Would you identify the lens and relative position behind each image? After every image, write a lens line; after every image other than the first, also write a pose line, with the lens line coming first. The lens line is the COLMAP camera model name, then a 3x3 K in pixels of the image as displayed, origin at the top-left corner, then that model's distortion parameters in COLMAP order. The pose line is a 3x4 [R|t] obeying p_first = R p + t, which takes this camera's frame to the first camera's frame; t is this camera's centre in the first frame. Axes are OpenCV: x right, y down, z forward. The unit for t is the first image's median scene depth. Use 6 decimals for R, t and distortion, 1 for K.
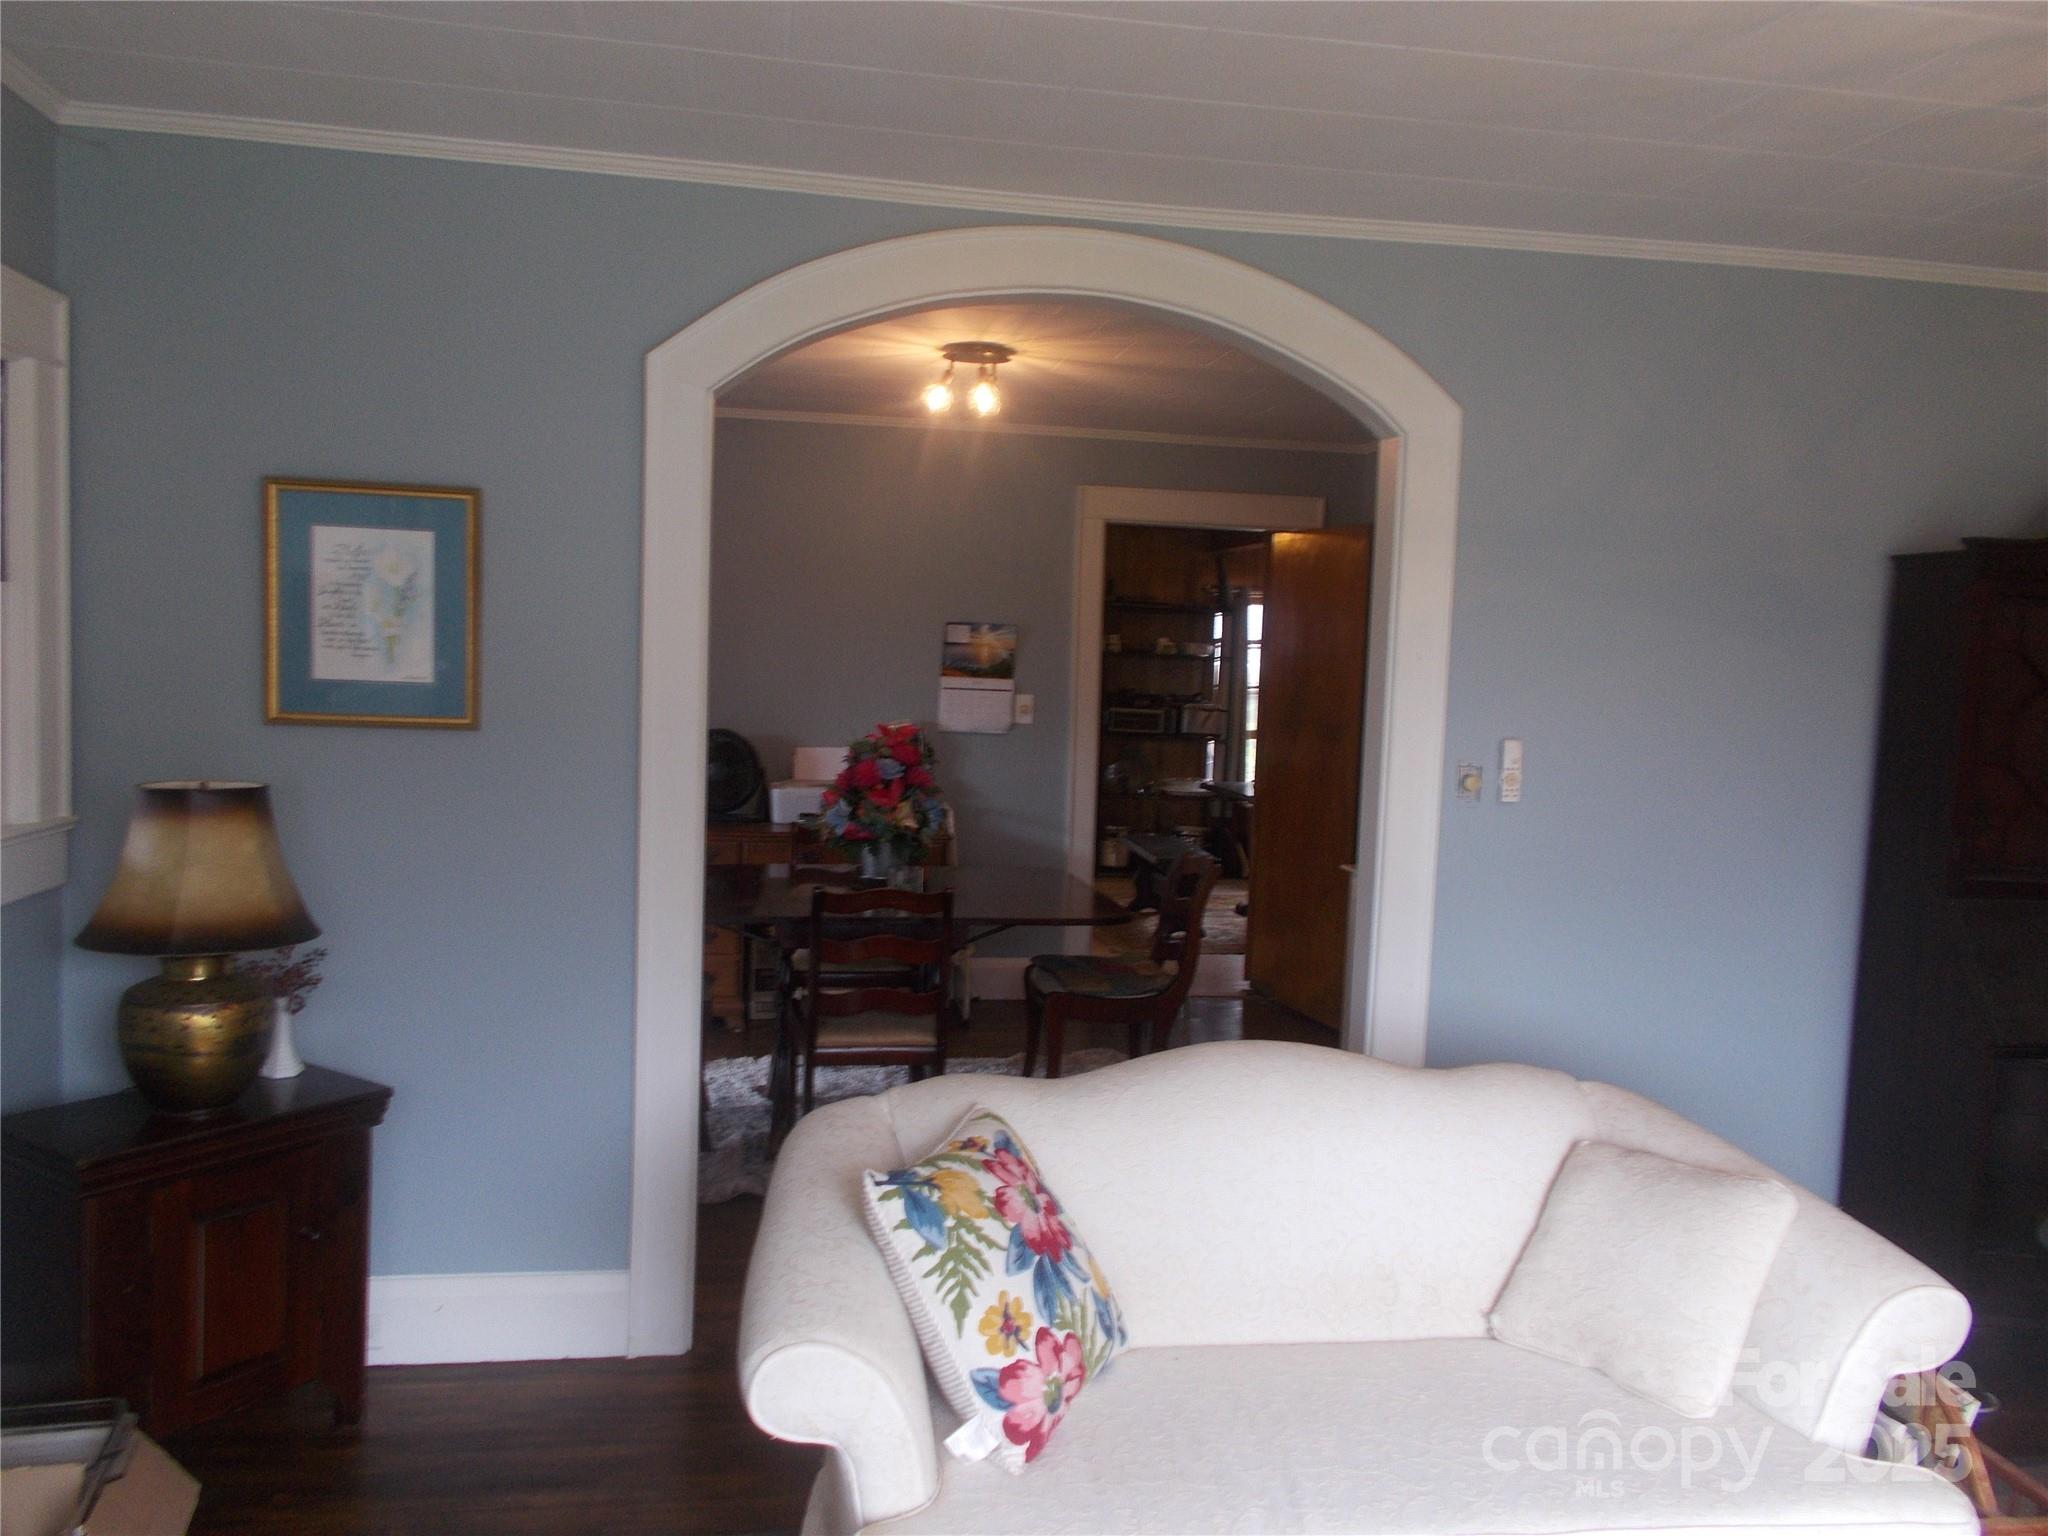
lens RADIAL K [[1618.7, 0, 1025.5], [0, 1618.7, 765.1], [0, 0, 1]] dist [0.030203, -0.020226]
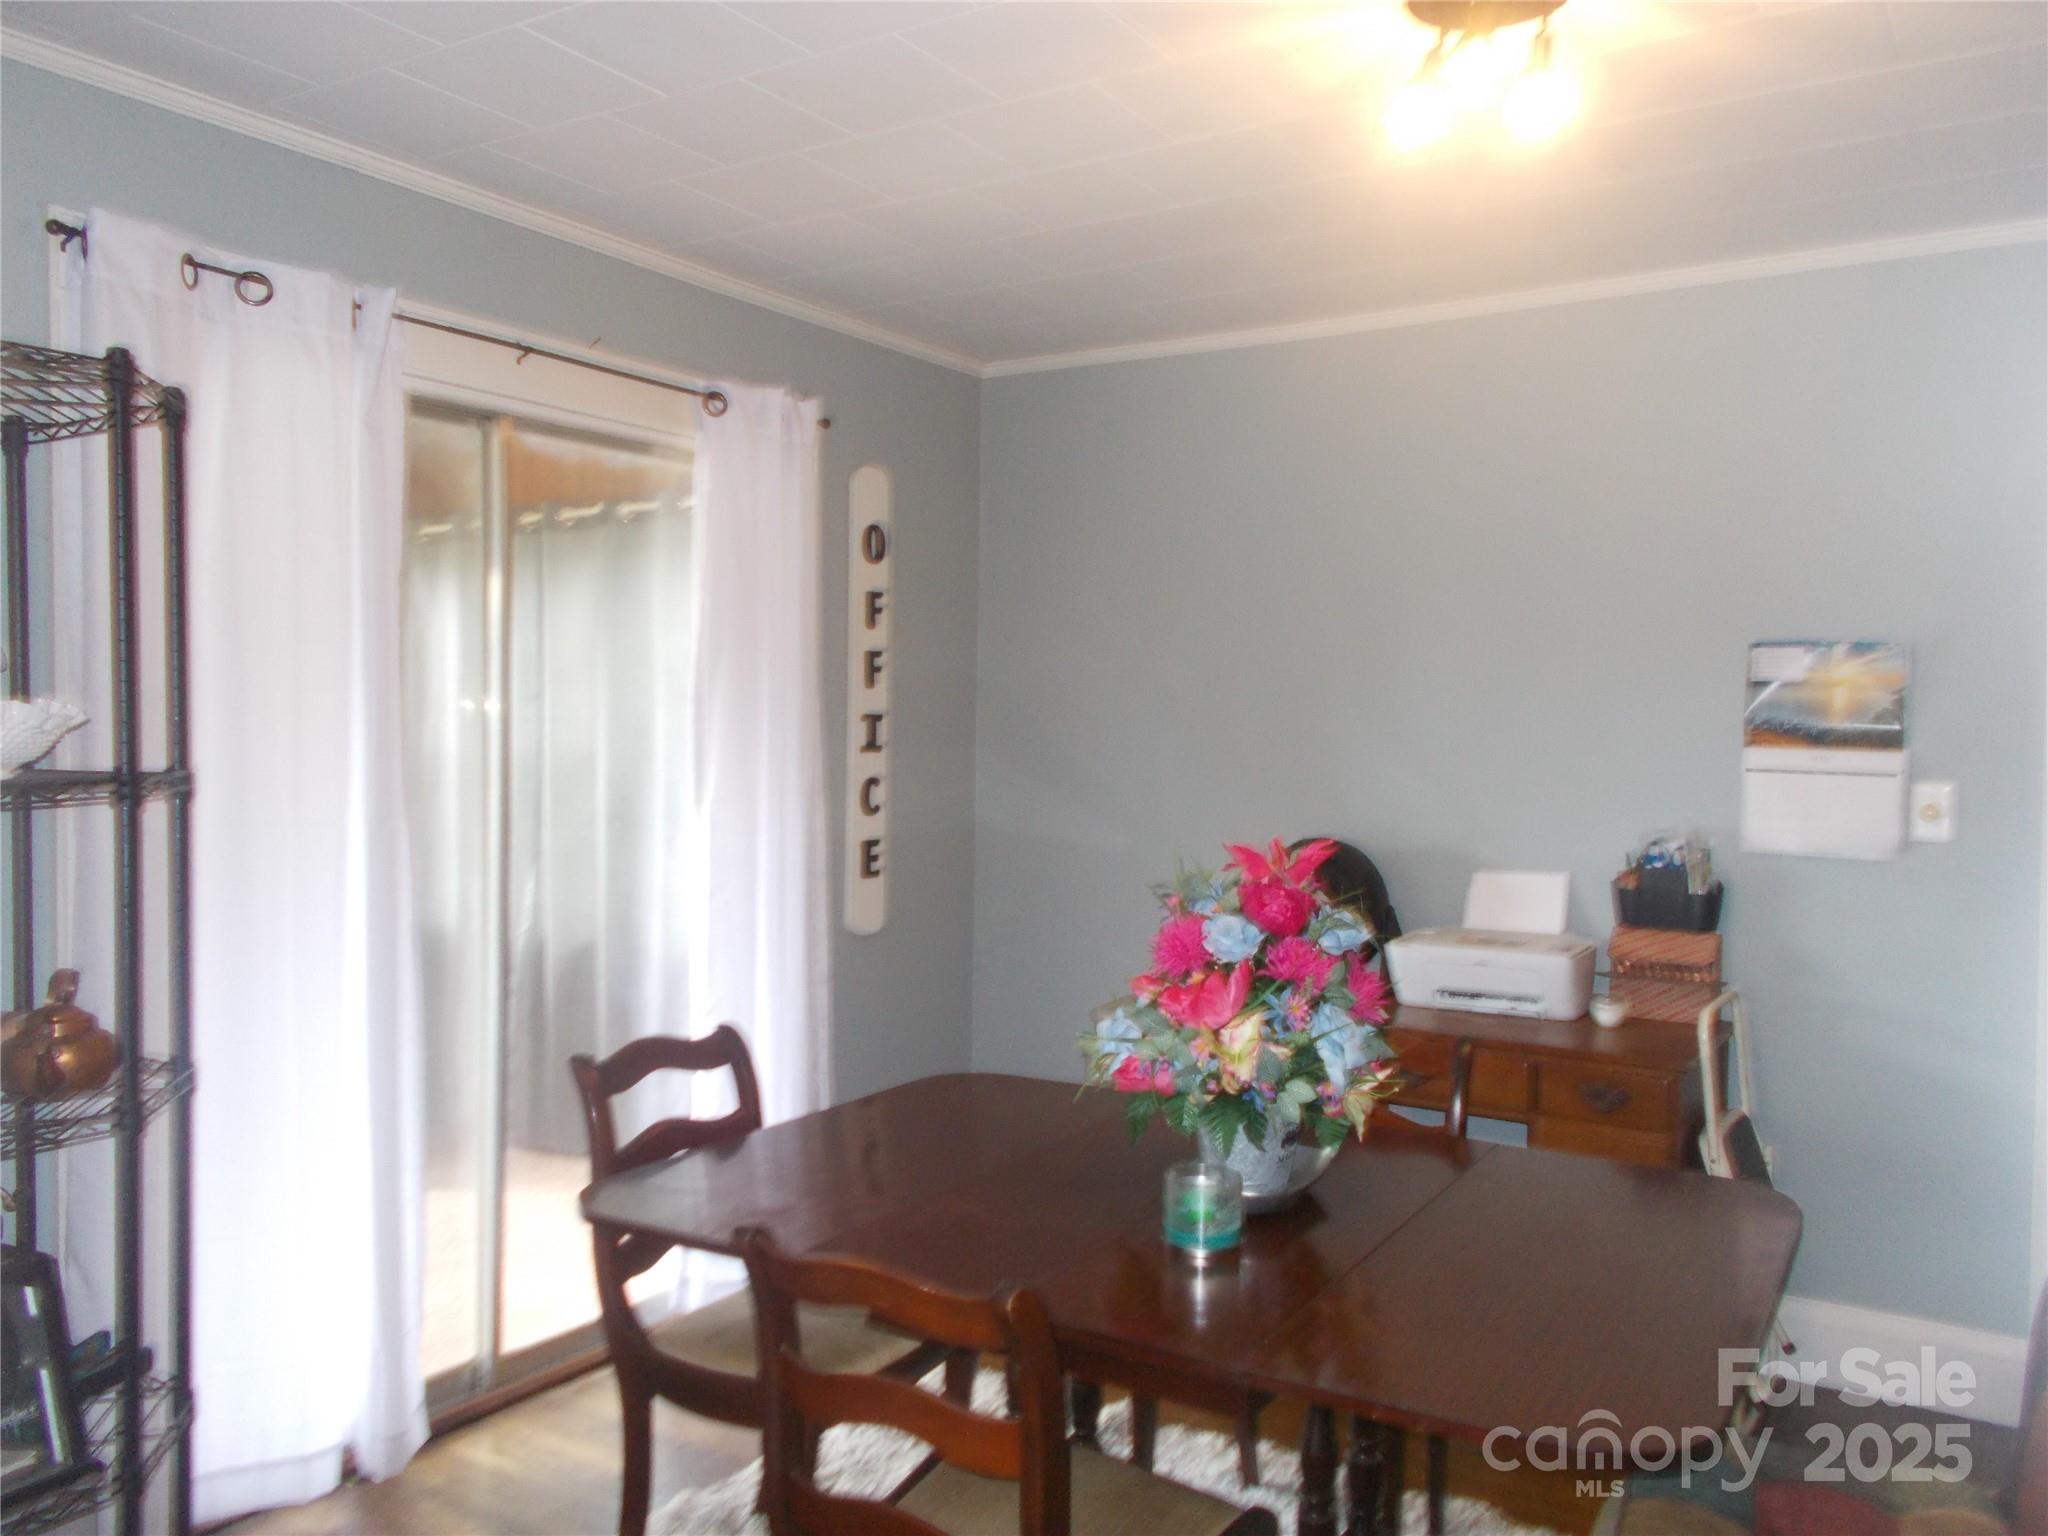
lens RADIAL K [[1618.7, 0, 1024.8], [0, 1618.7, 773.6], [0, 0, 1]] dist [0.030203, -0.020226]
pose [[0.717638, -0.004156, -0.696404, 0.172906], [-0.031236, 0.998784, -0.038149, -0.022329], [0.695715, 0.049130, 0.716636, 0.544592]]
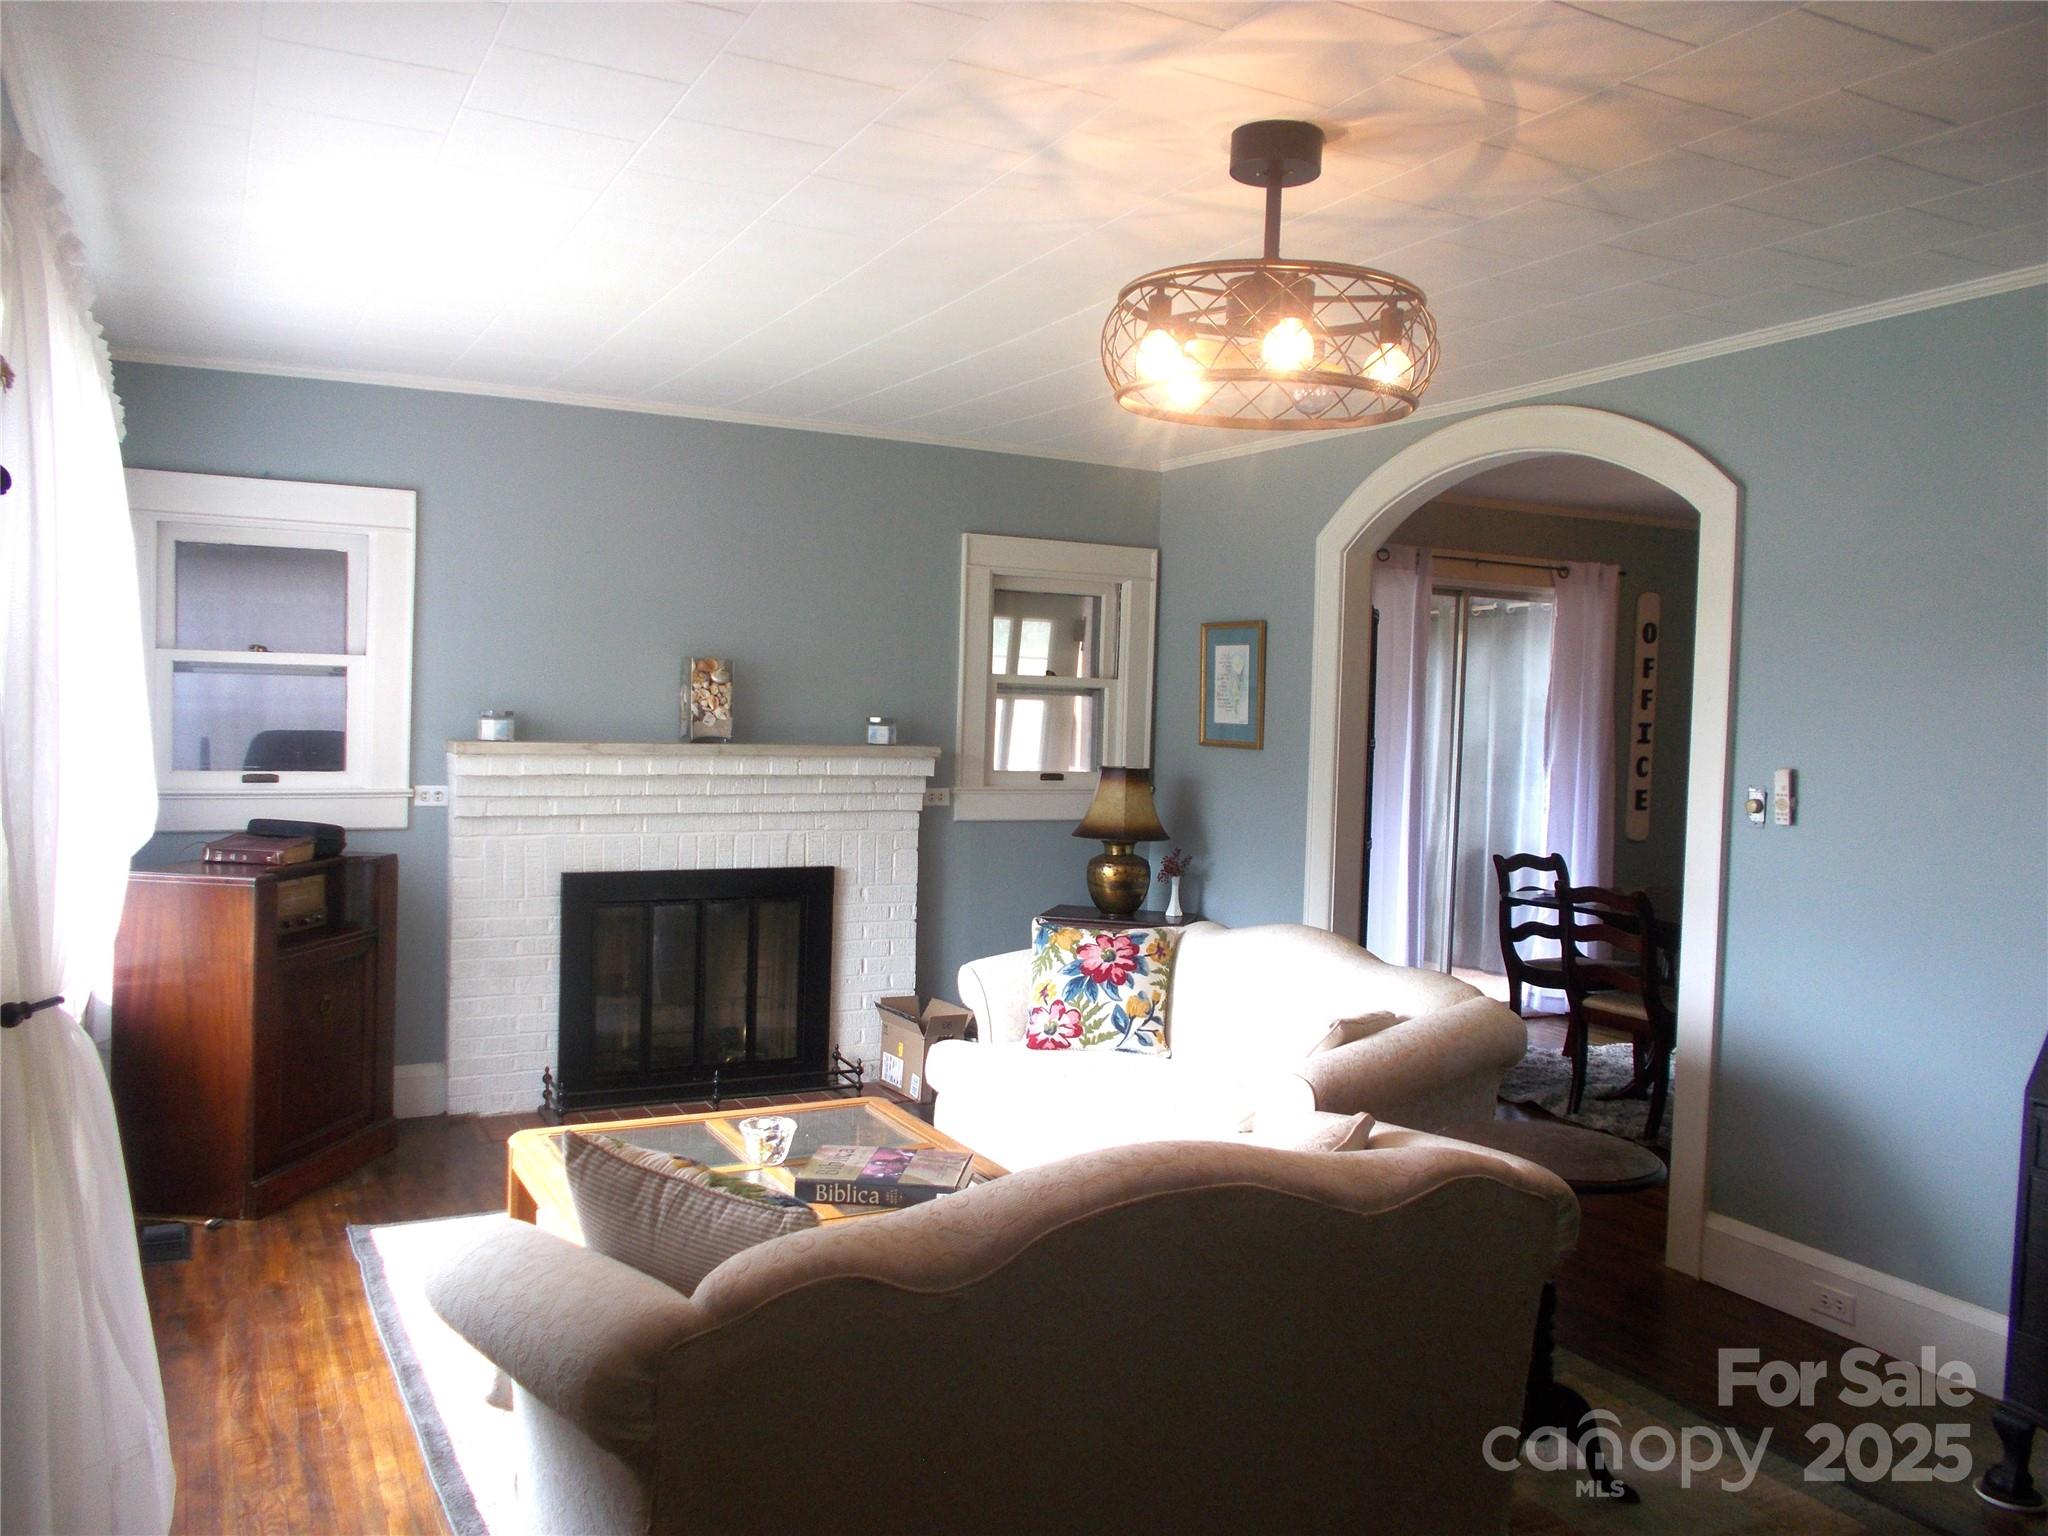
lens RADIAL K [[1618.7, 0, 1022.0], [0, 1618.7, 776.8], [0, 0, 1]] dist [0.030203, -0.020226]
pose [[0.283447, 0.014152, -0.958883, 0.793568], [-0.085778, 0.996257, -0.010653, 0.030735], [0.955144, 0.085271, 0.283600, 0.123395]]
